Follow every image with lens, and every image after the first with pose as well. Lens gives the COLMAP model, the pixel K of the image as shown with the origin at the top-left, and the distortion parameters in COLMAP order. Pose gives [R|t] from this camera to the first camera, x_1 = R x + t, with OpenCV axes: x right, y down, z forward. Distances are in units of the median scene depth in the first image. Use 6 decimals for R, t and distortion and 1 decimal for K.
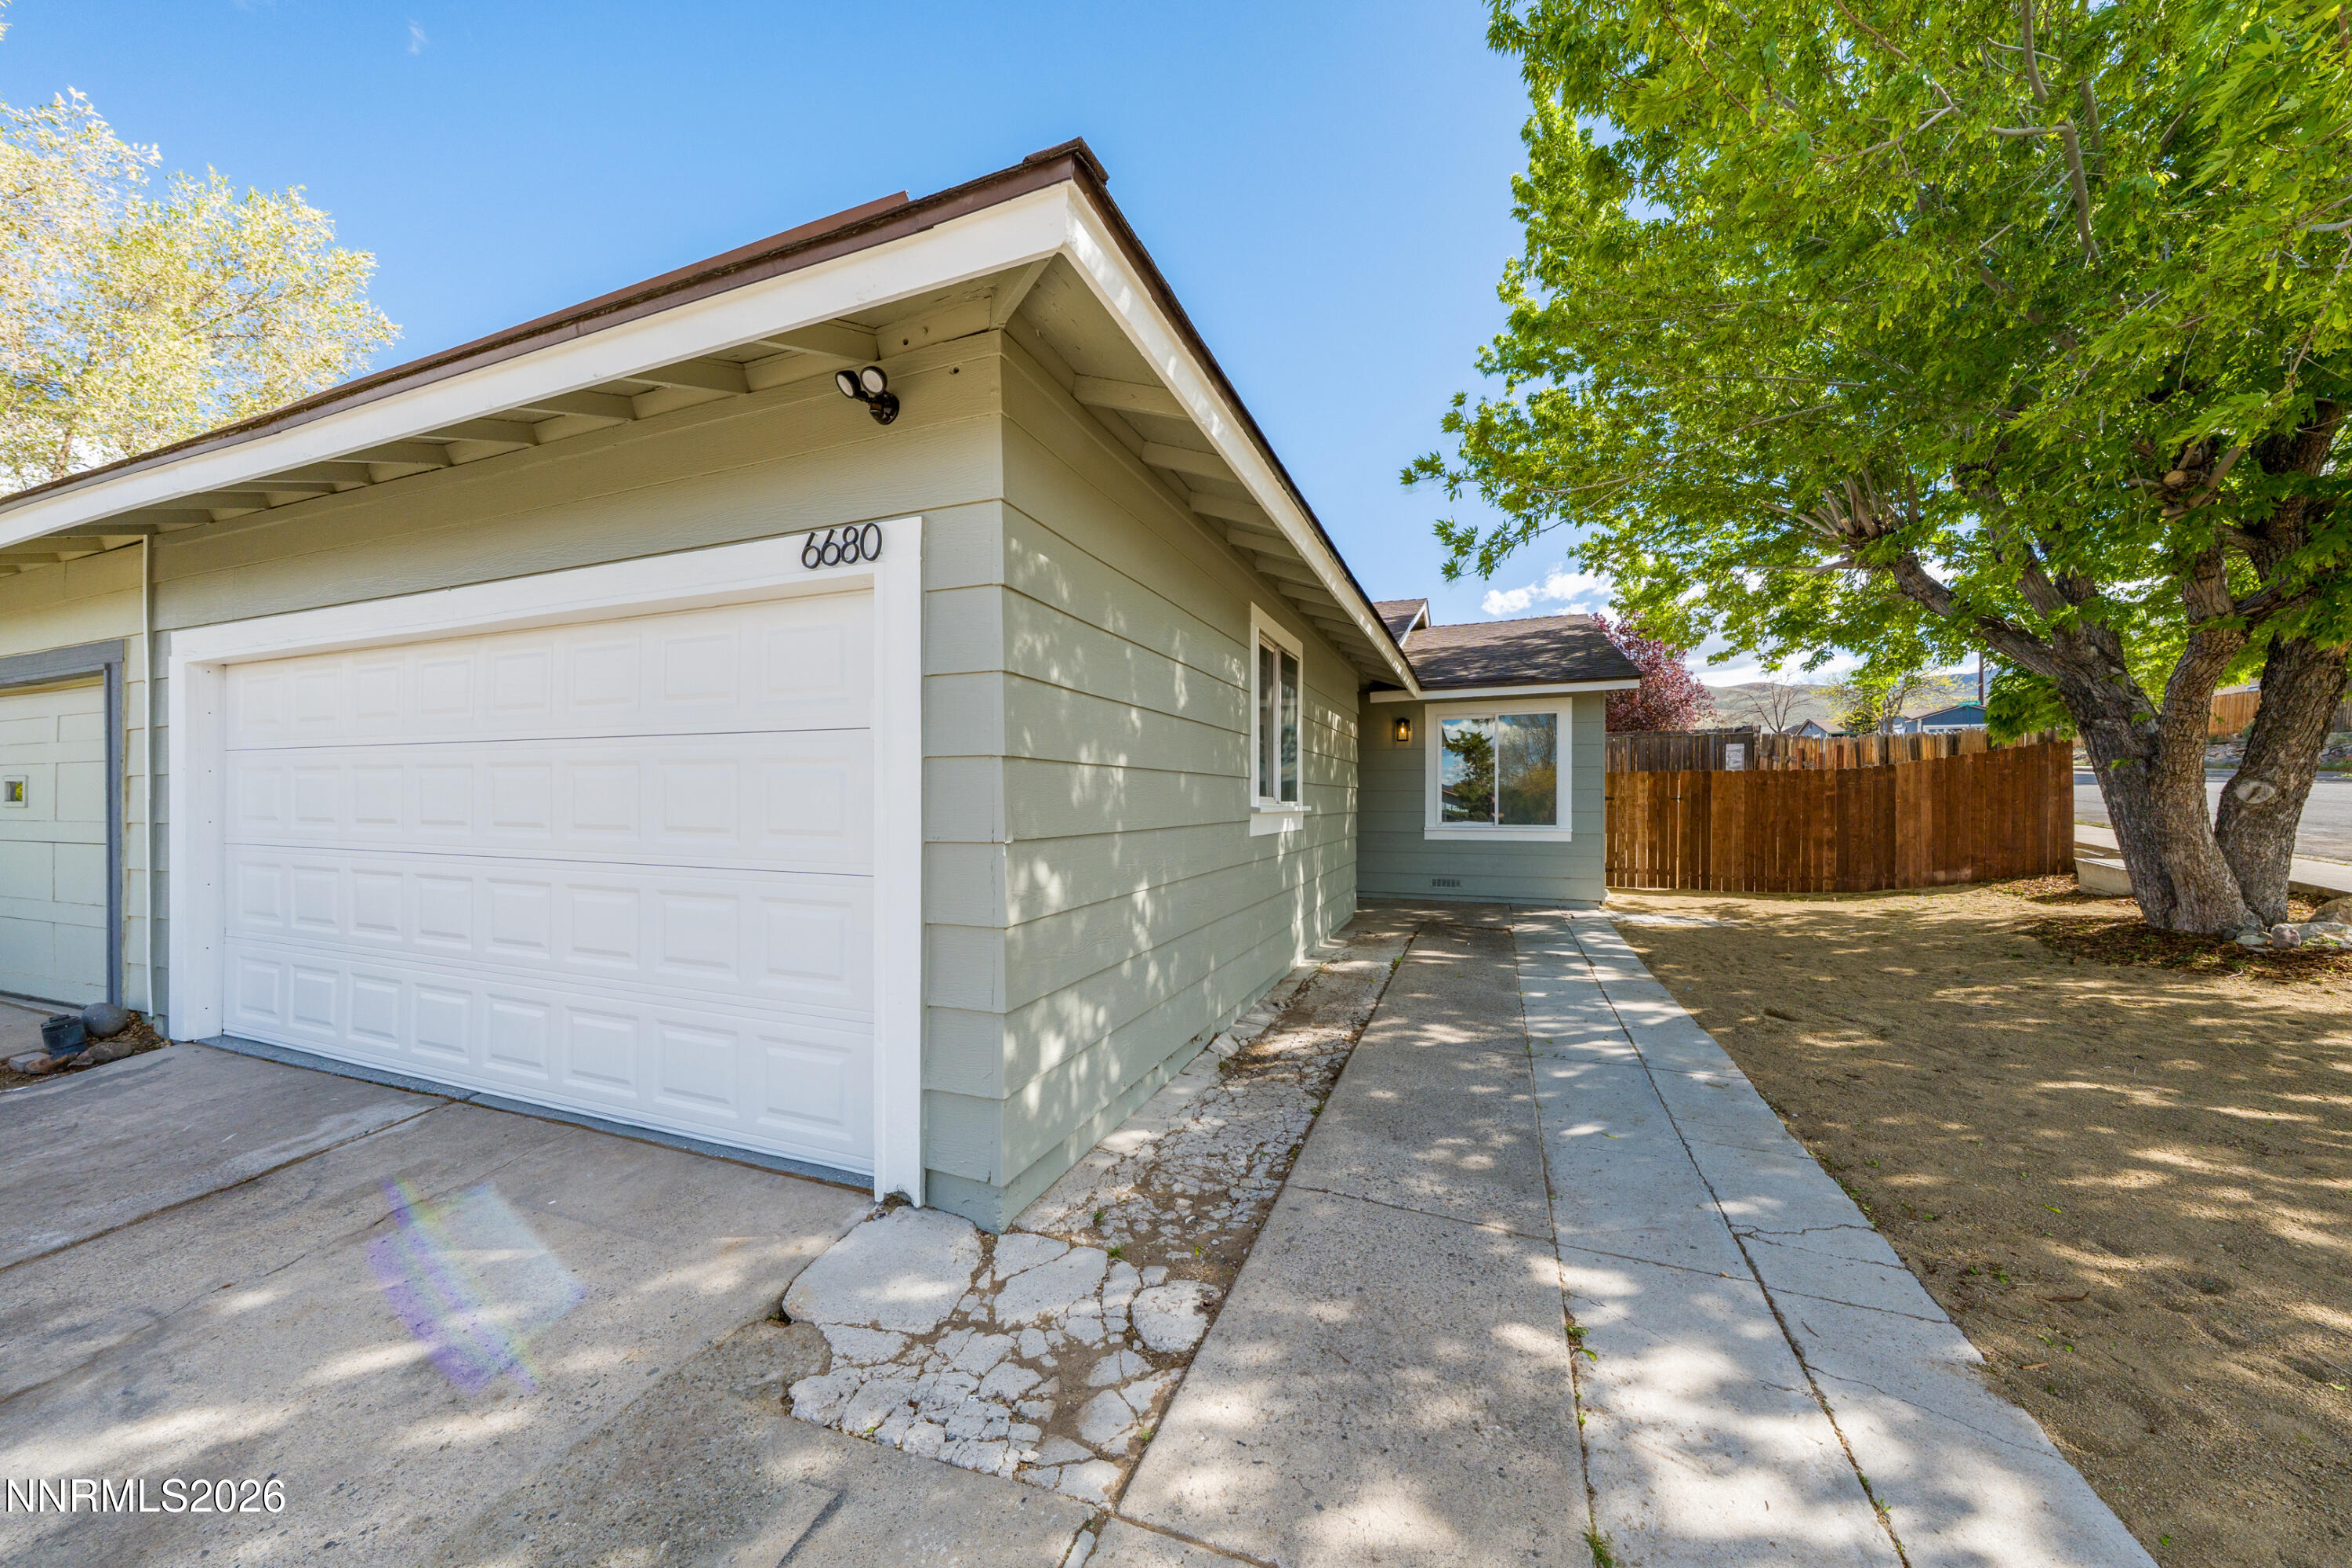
lens RADIAL K [[798.8, 0, 1171.1], [0, 798.8, 783.3], [0, 0, 1]] dist [-0.000458, -0.000081]
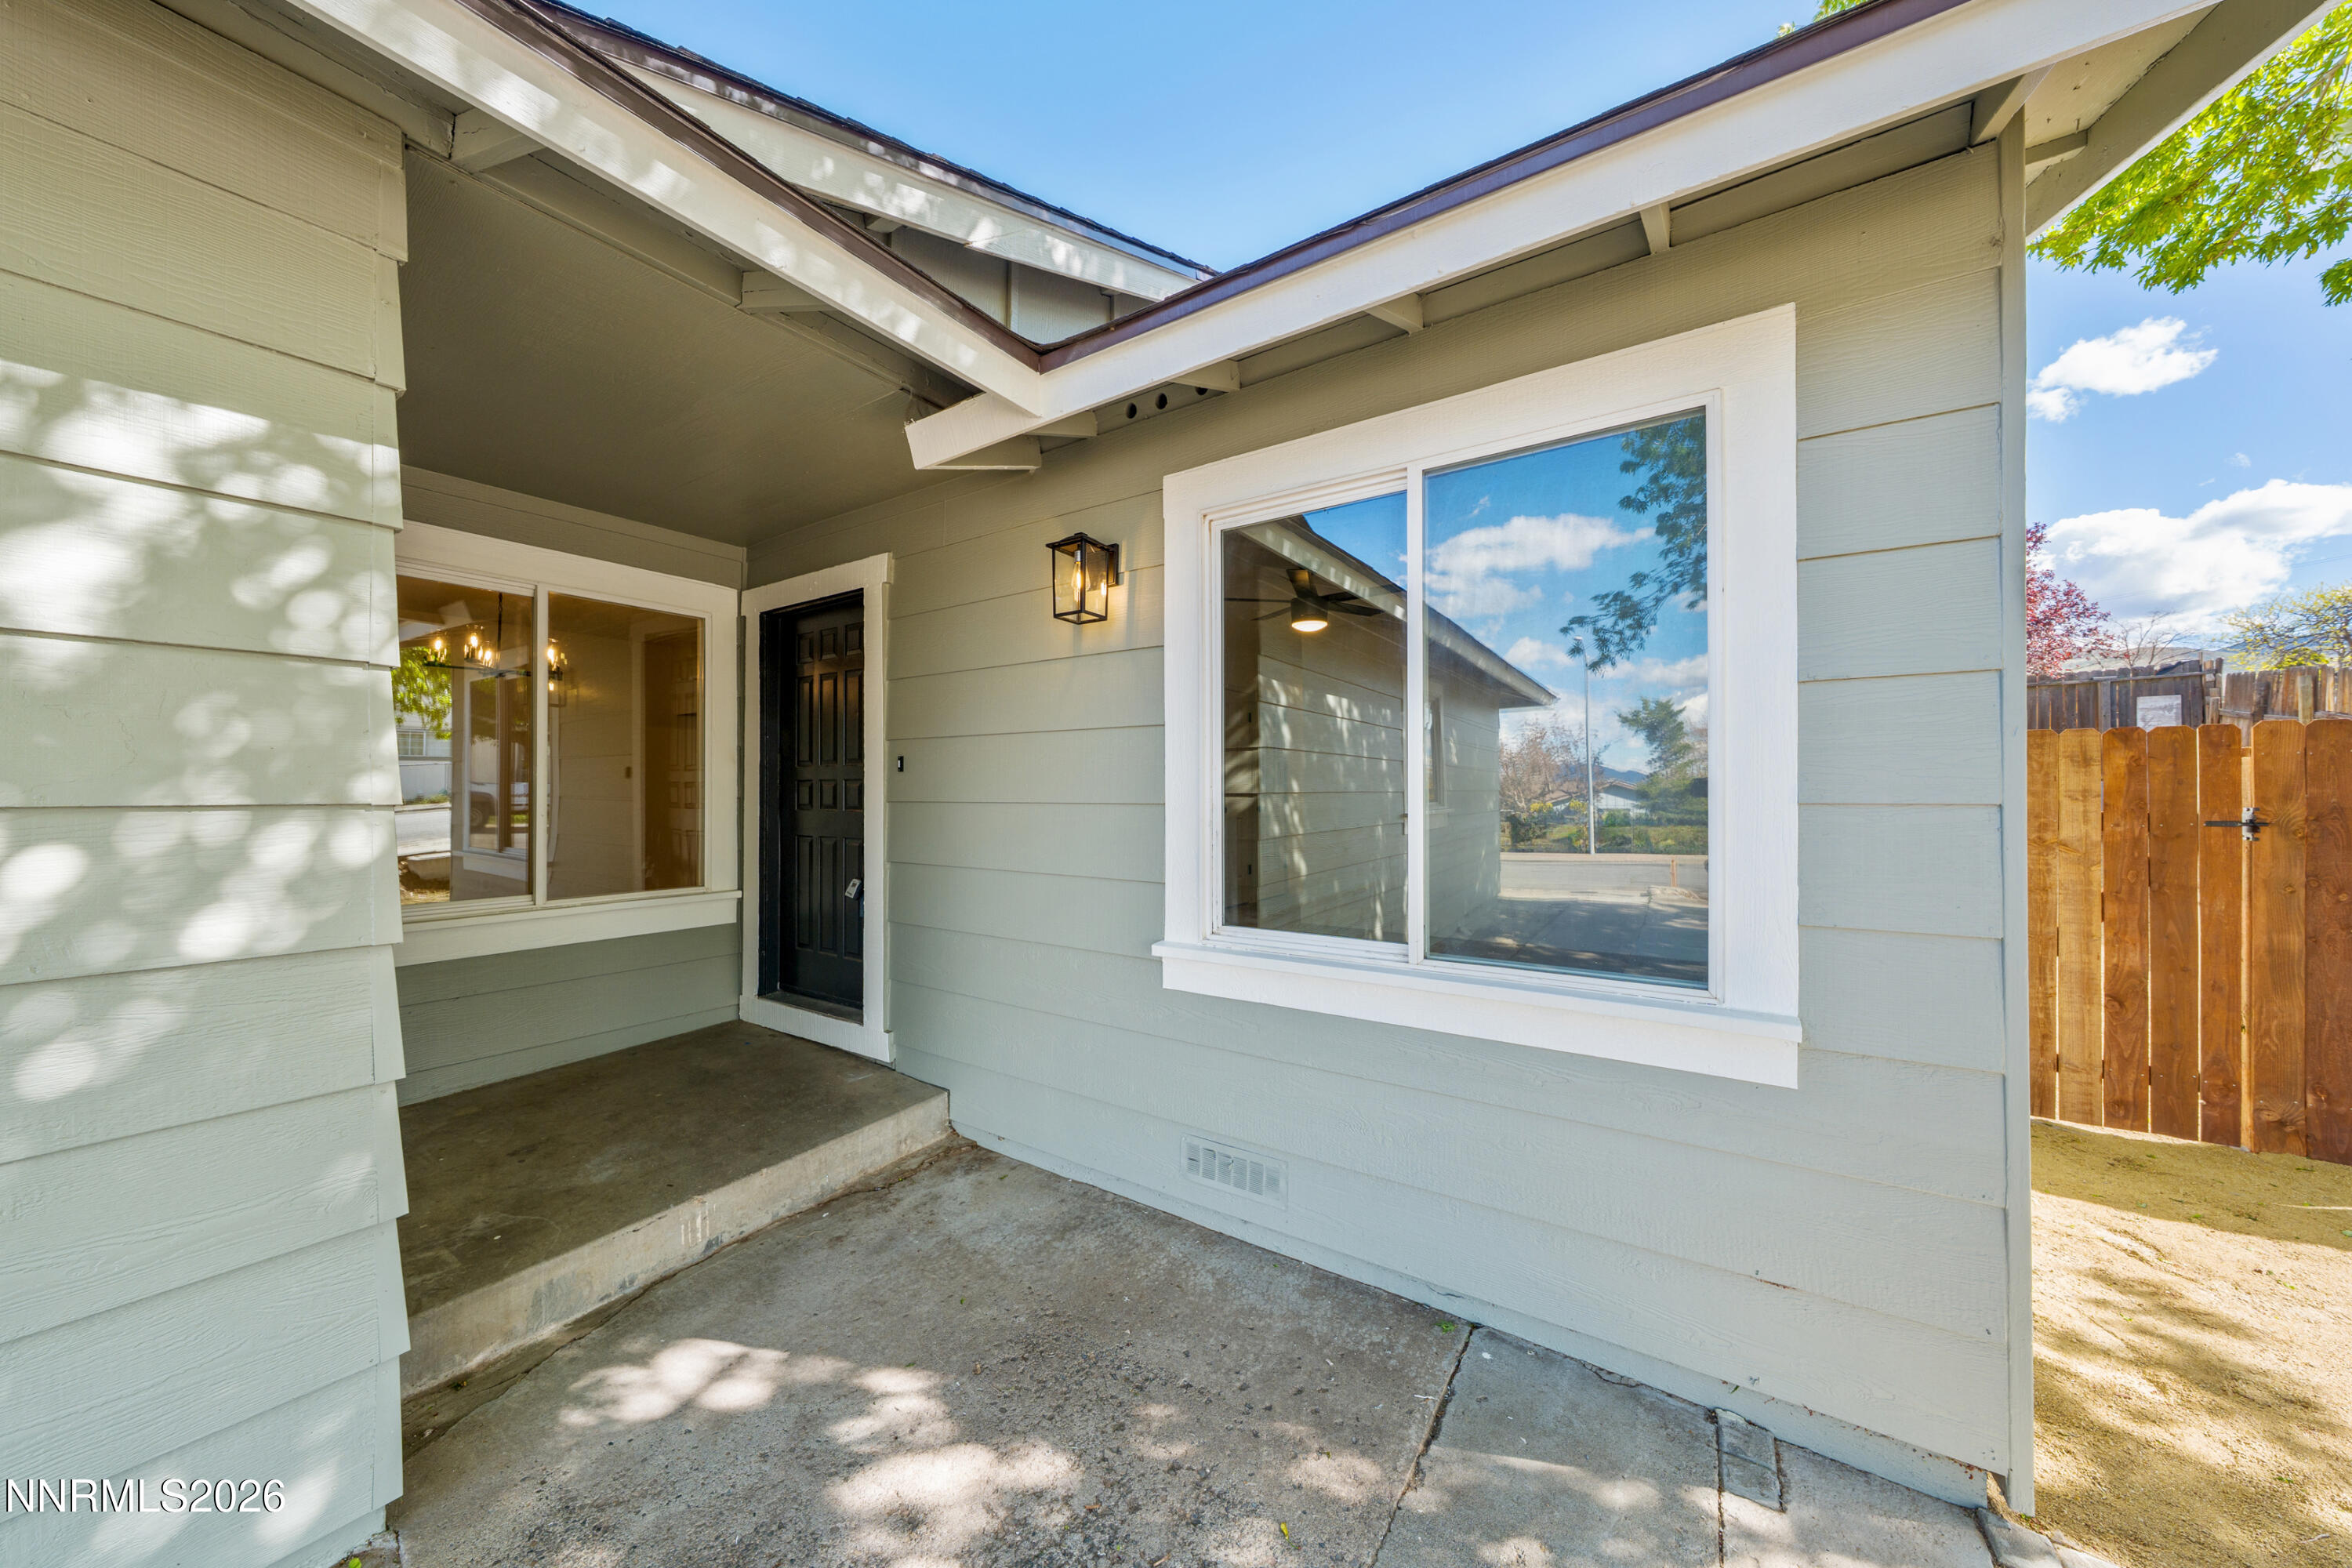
lens RADIAL K [[798.8, 0, 1171.1], [0, 798.8, 783.3], [0, 0, 1]] dist [-0.000458, -0.000081]
pose [[0.976869, -0.007877, -0.213692, 0.378486], [0.010004, 0.999911, 0.008875, -0.002236], [0.213603, -0.010808, 0.976861, 0.749899]]
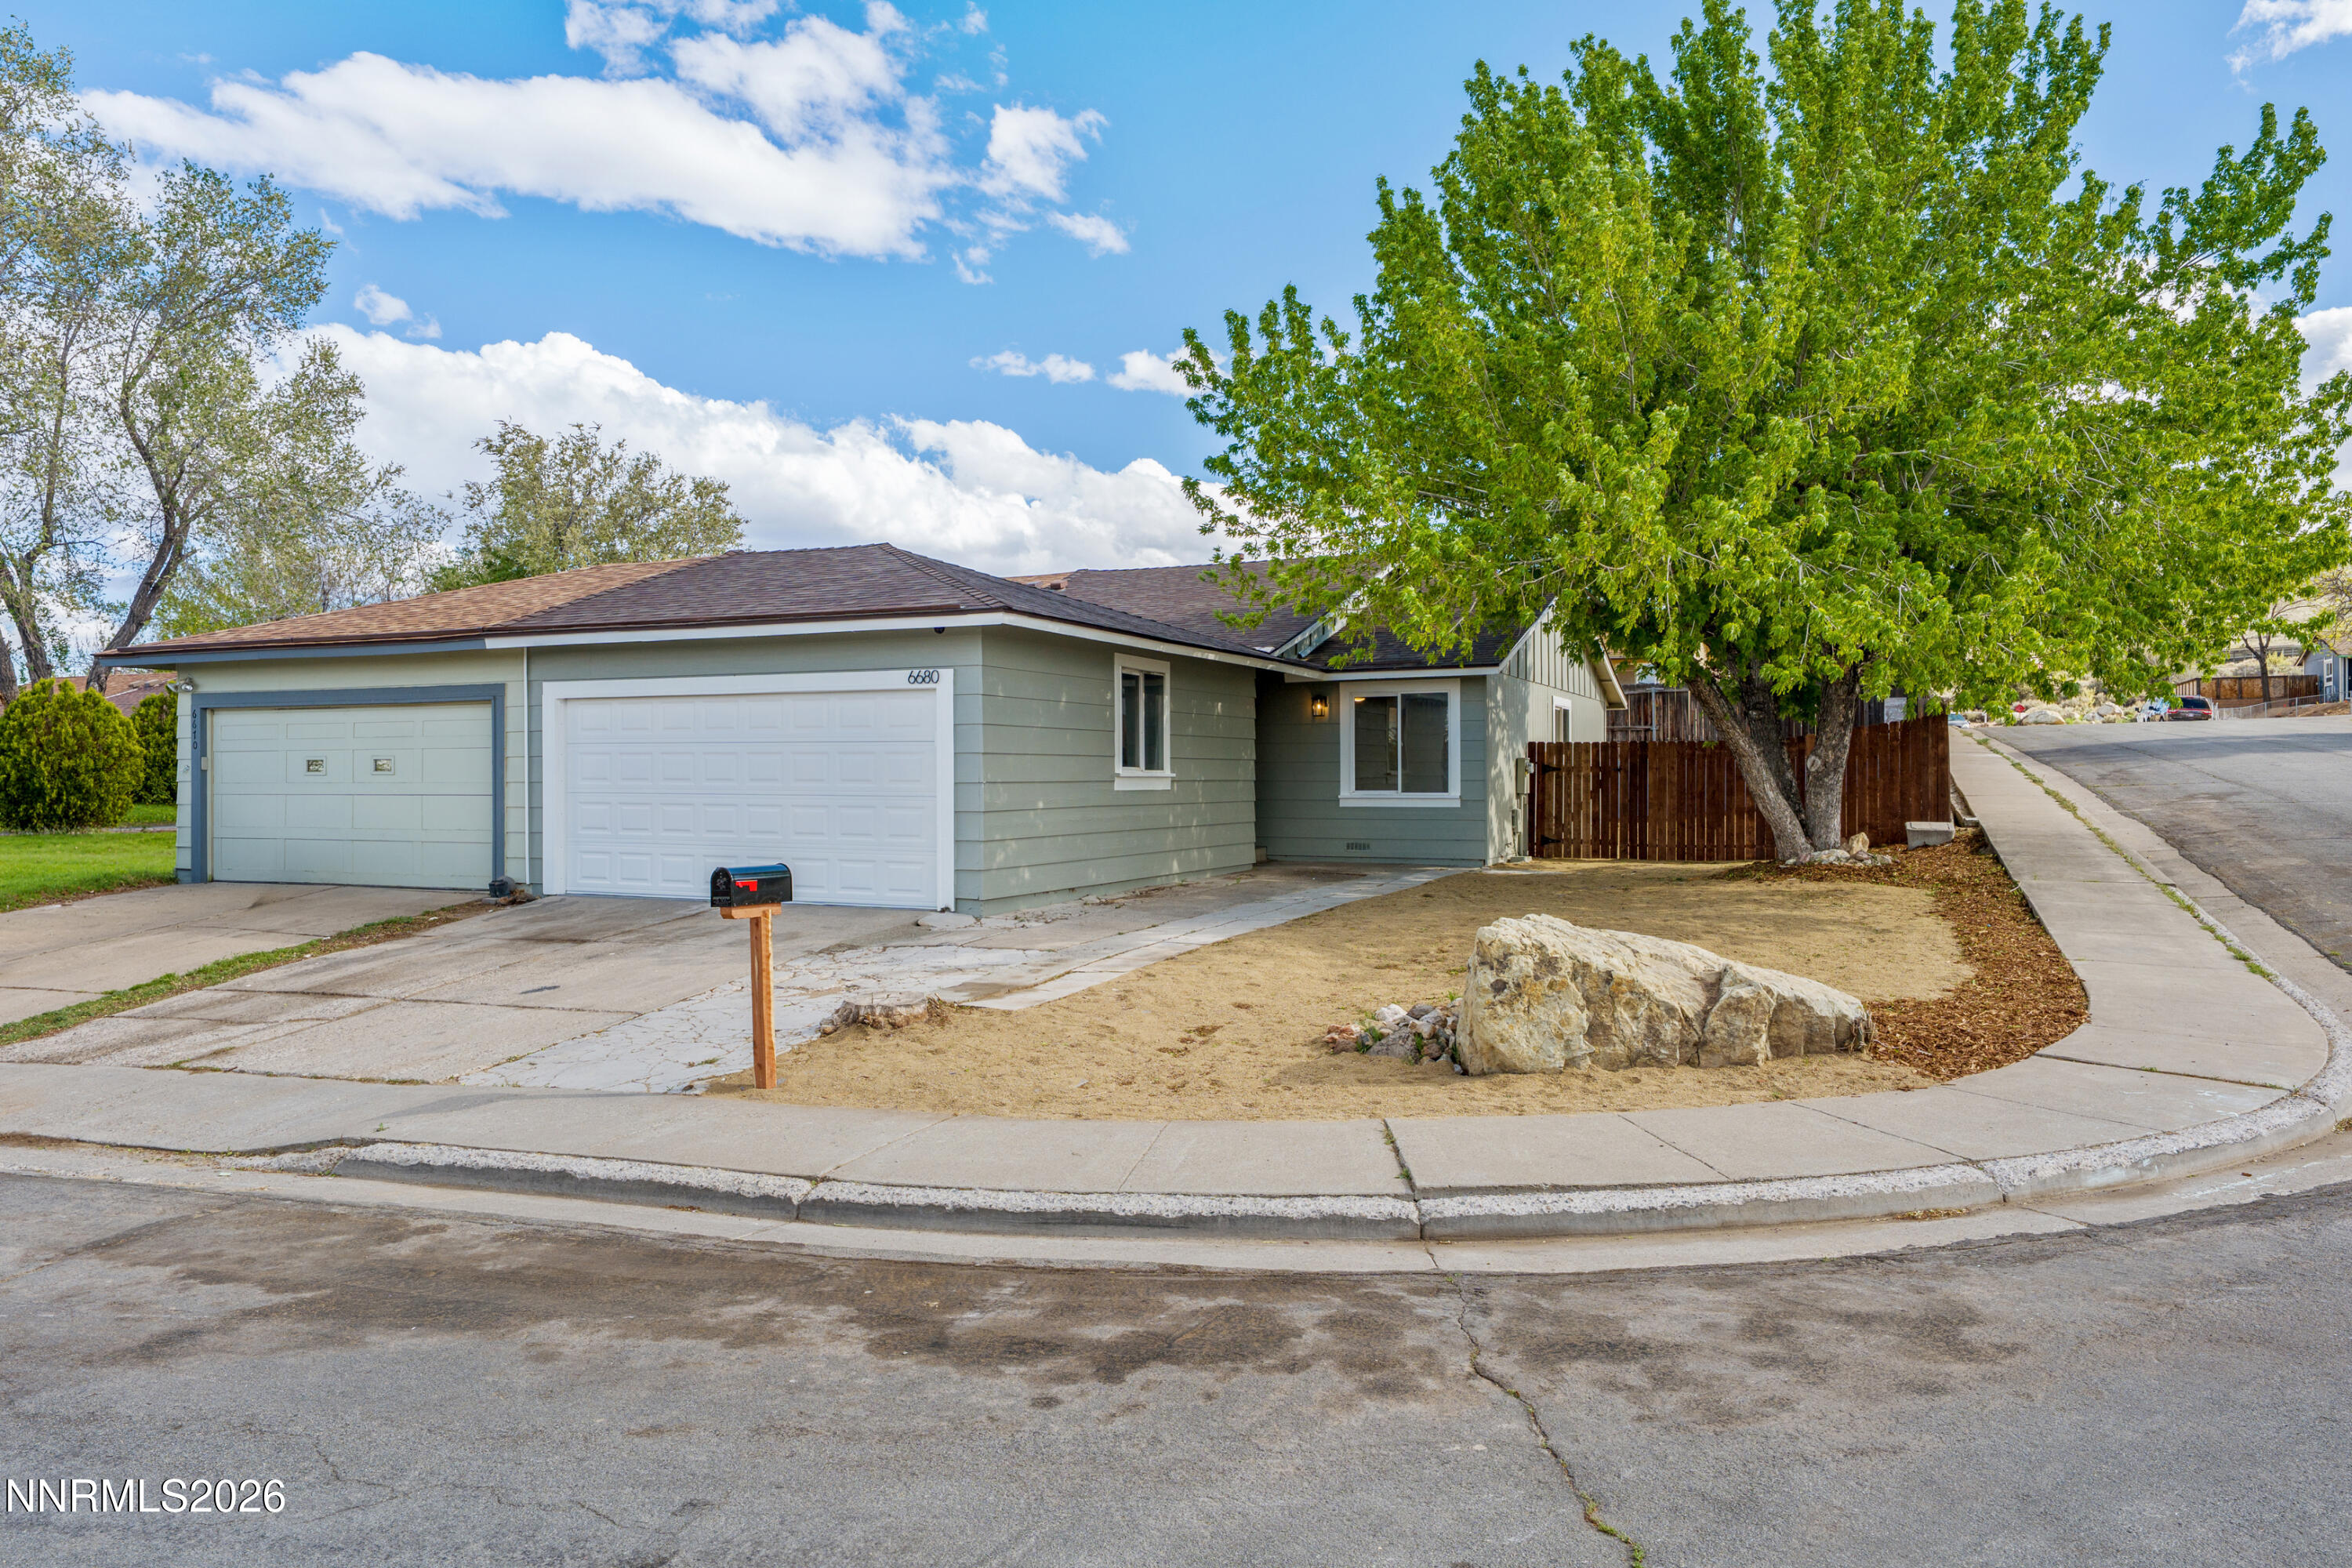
lens RADIAL K [[1620.7, 0, 1180.0], [0, 1620.7, 773.7], [0, 0, 1]] dist [-0.001614, -0.000201]
pose [[0.999281, -0.001351, -0.037894, 0.185471], [0.002065, 0.999821, 0.018823, -0.017115], [0.037862, -0.018888, 0.999104, -1.235045]]
